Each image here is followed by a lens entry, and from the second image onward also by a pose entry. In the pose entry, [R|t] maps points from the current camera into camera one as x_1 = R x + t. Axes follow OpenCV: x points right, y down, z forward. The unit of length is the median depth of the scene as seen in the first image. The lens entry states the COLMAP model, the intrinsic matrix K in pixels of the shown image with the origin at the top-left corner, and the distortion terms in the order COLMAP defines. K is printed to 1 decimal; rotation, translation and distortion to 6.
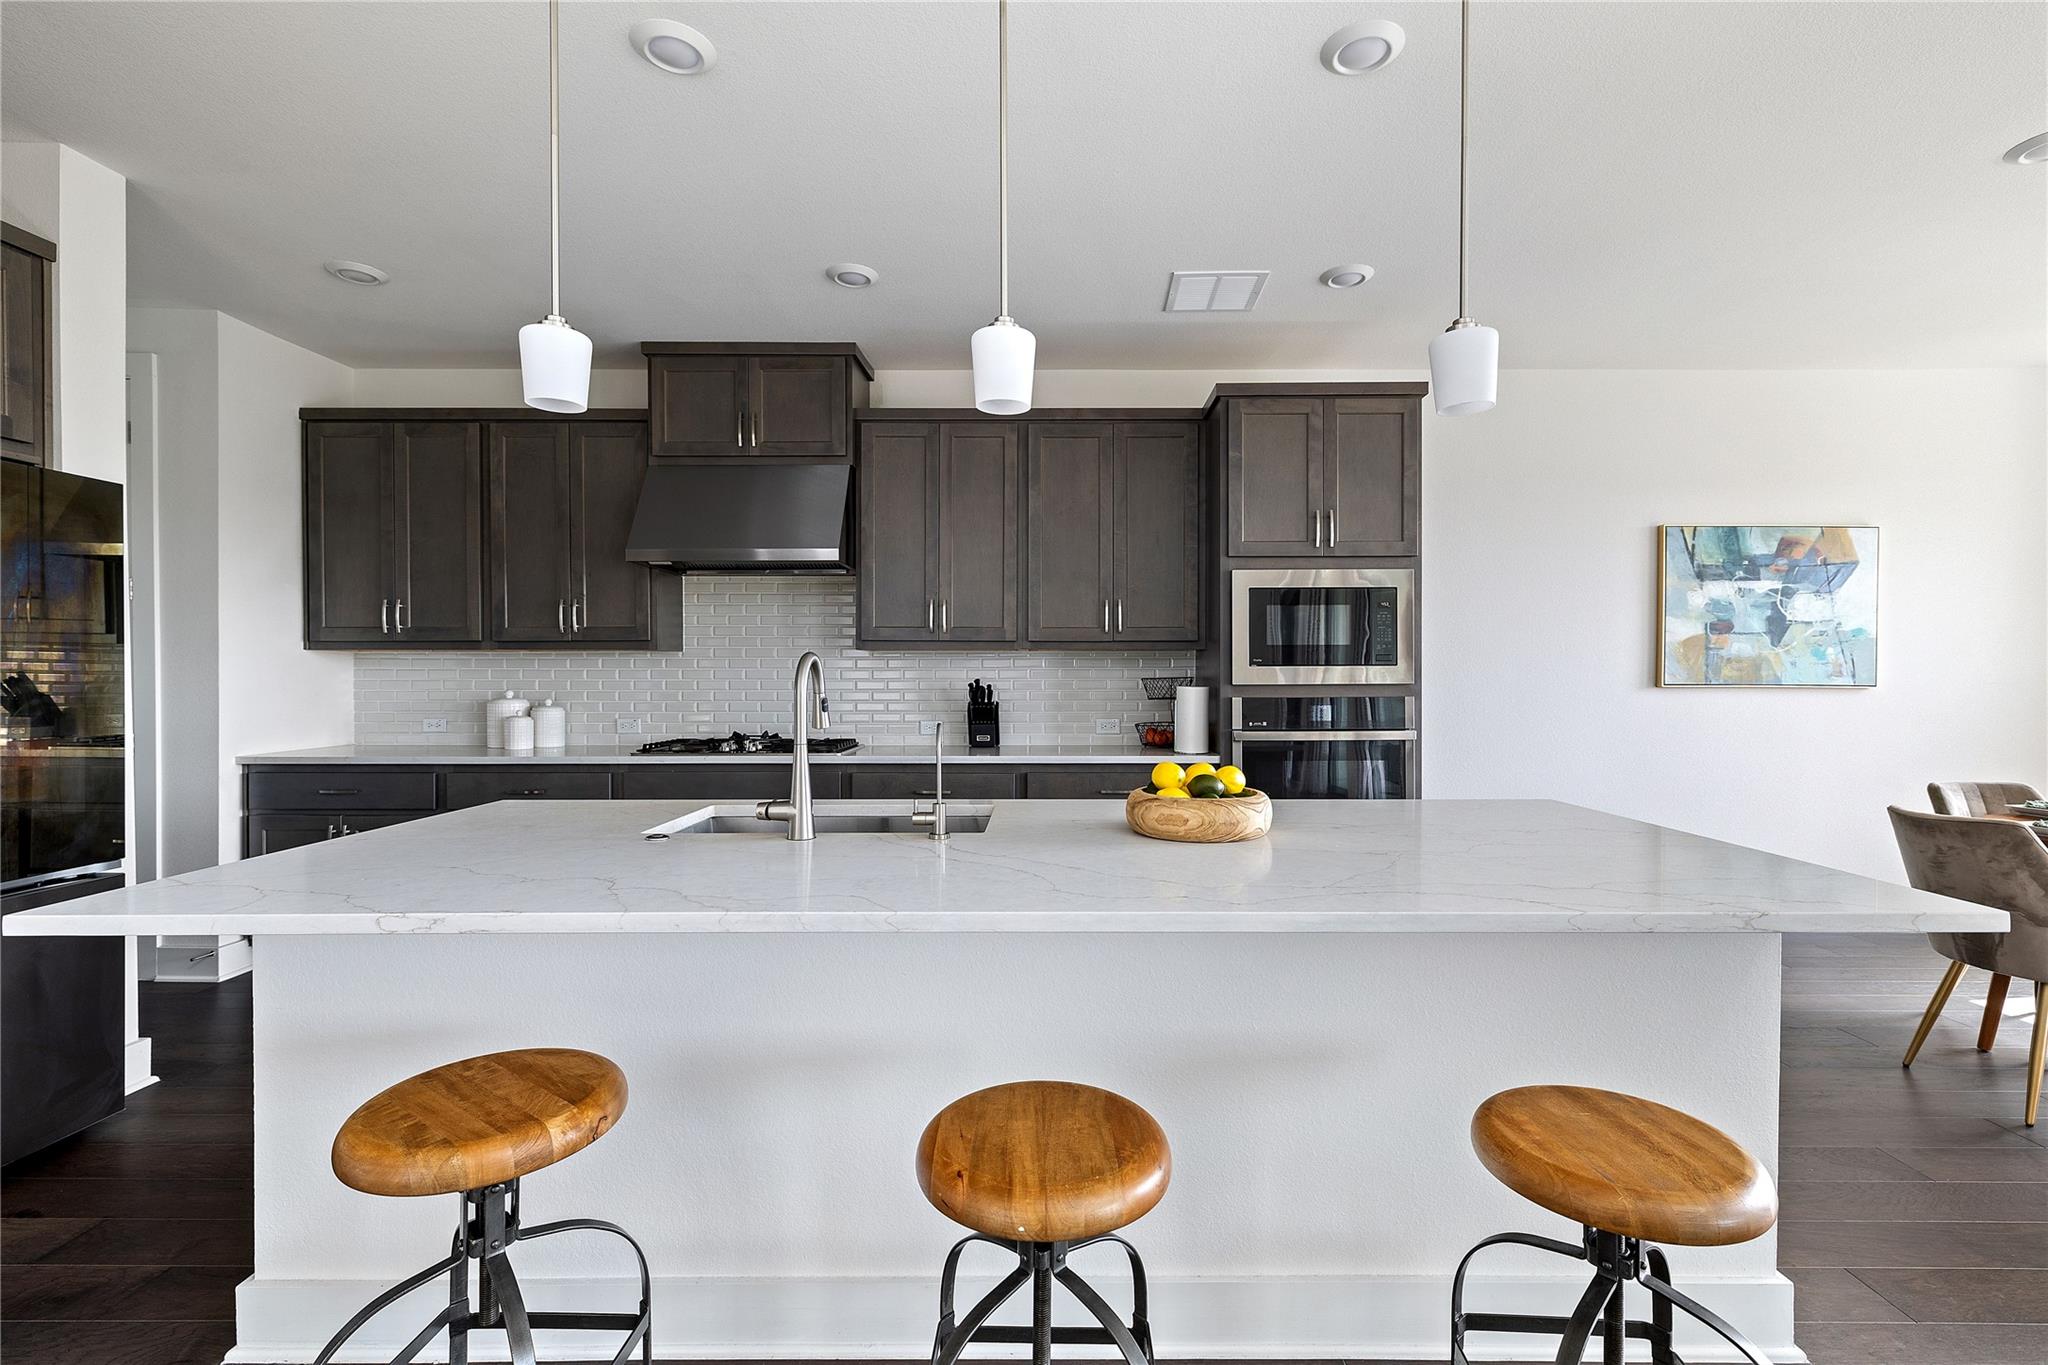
lens RADIAL K [[934.3, 0, 1024.0], [0, 934.3, 682.5], [0, 0, 1]] dist [0.000542, 0.000046]
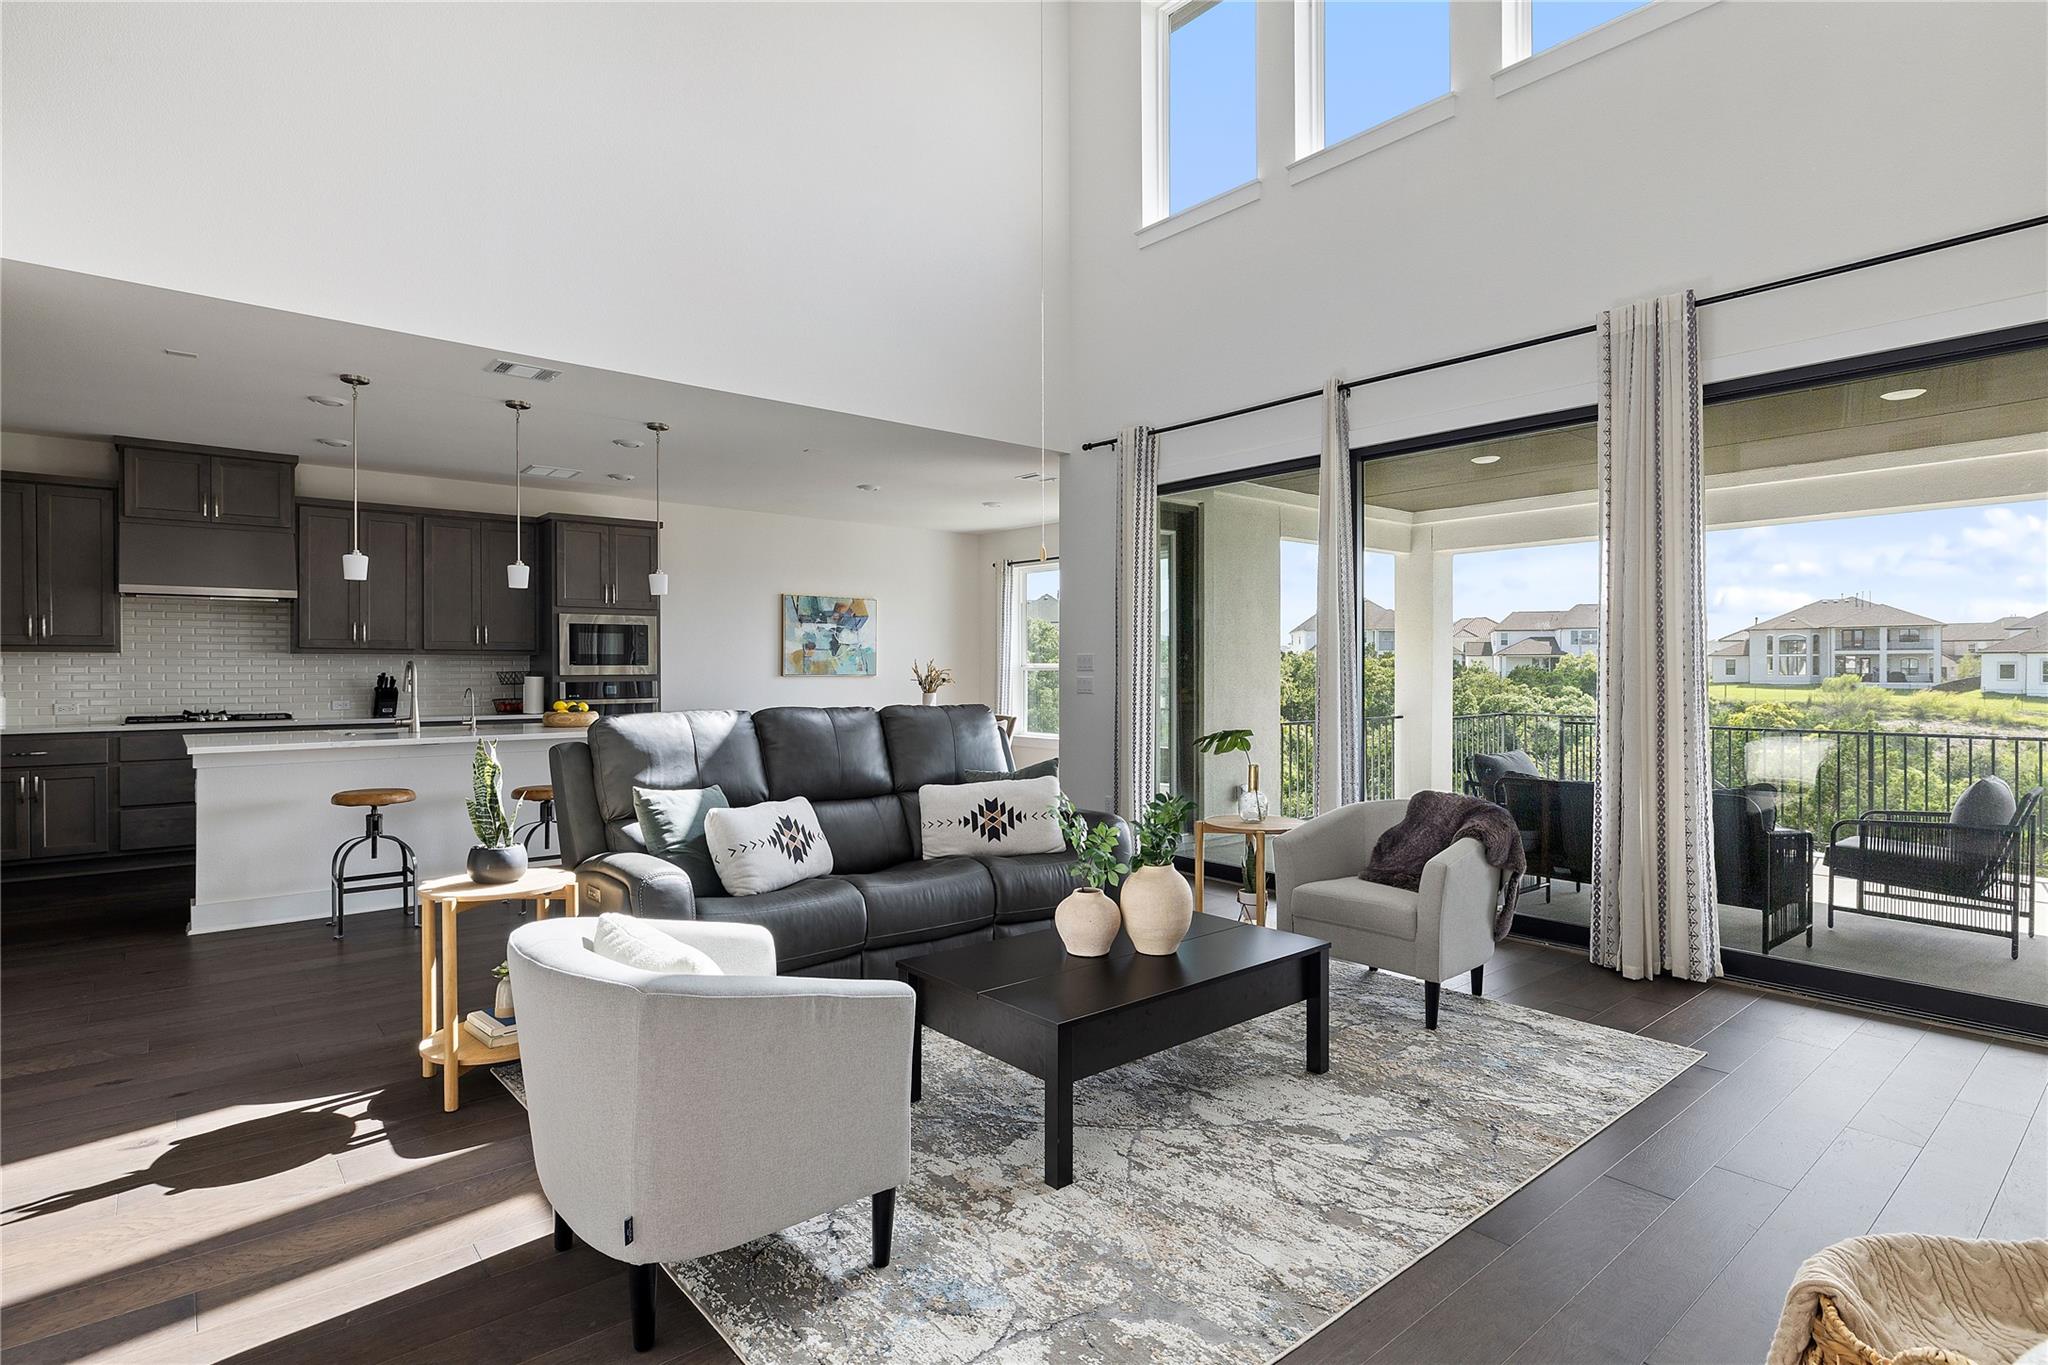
lens RADIAL K [[1007.3, 0, 1024.0], [0, 1007.3, 682.5], [0, 0, 1]] dist [-0.000122, 0.000253]
pose [[0.753576, -0.008819, 0.657302, -0.352276], [0.006099, 0.999961, 0.006424, 0.008451], [-0.657333, -0.000832, 0.753600, -0.988191]]
